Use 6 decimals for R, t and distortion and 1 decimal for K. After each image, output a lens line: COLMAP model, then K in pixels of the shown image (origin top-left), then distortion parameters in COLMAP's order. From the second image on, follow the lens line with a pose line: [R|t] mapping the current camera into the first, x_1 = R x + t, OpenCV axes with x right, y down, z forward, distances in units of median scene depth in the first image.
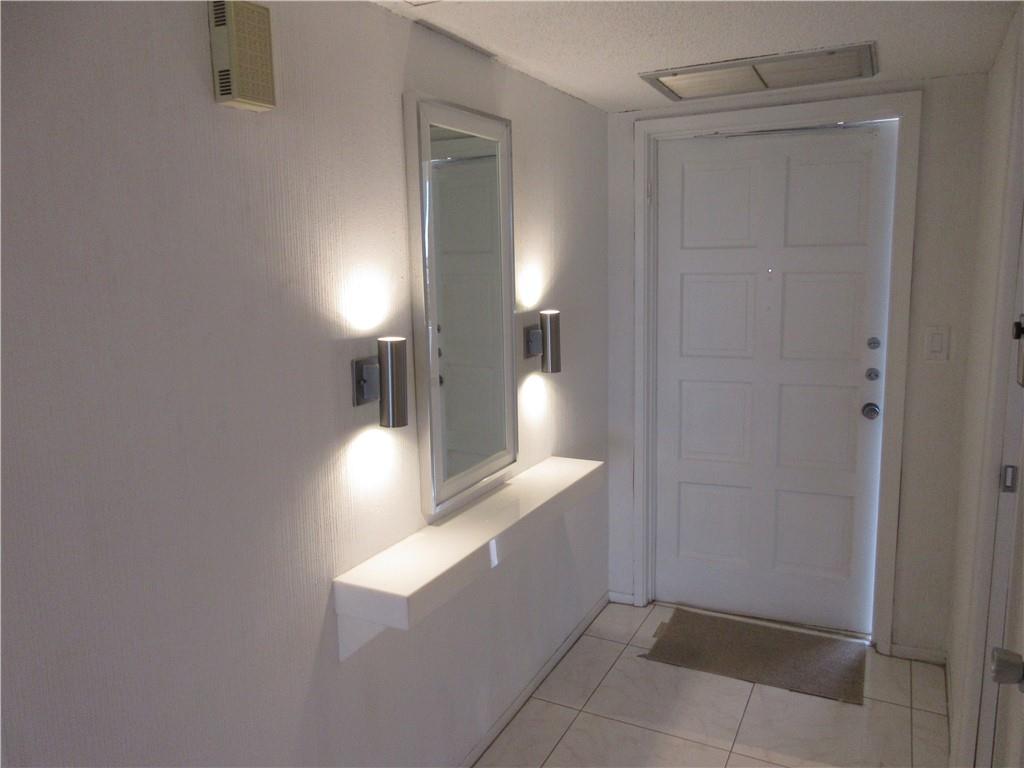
lens RADIAL K [[765.0, 0, 512.7], [0, 765.0, 384.6], [0, 0, 1]] dist [-0.004751, 0.009454]
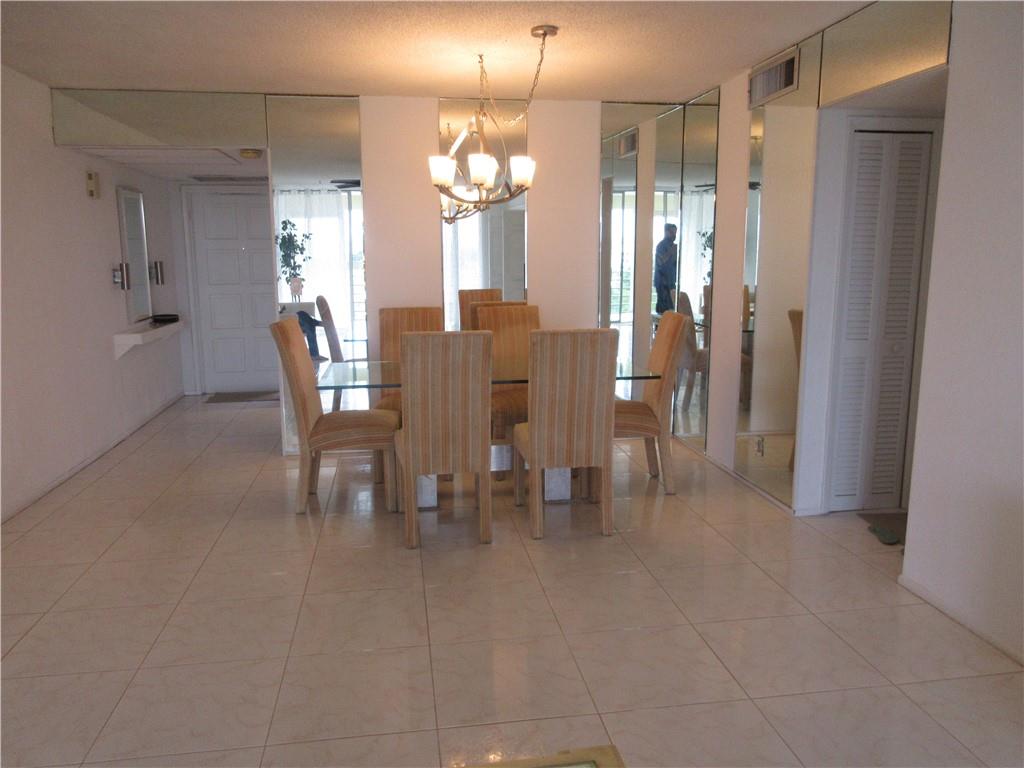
lens RADIAL K [[765.0, 0, 512.4], [0, 765.0, 382.9], [0, 0, 1]] dist [-0.004751, 0.009454]
pose [[0.805109, -0.094291, 0.585584, -0.520731], [0.083575, 0.995467, 0.045385, 0.291723], [-0.587210, 0.012401, 0.809340, -1.741450]]
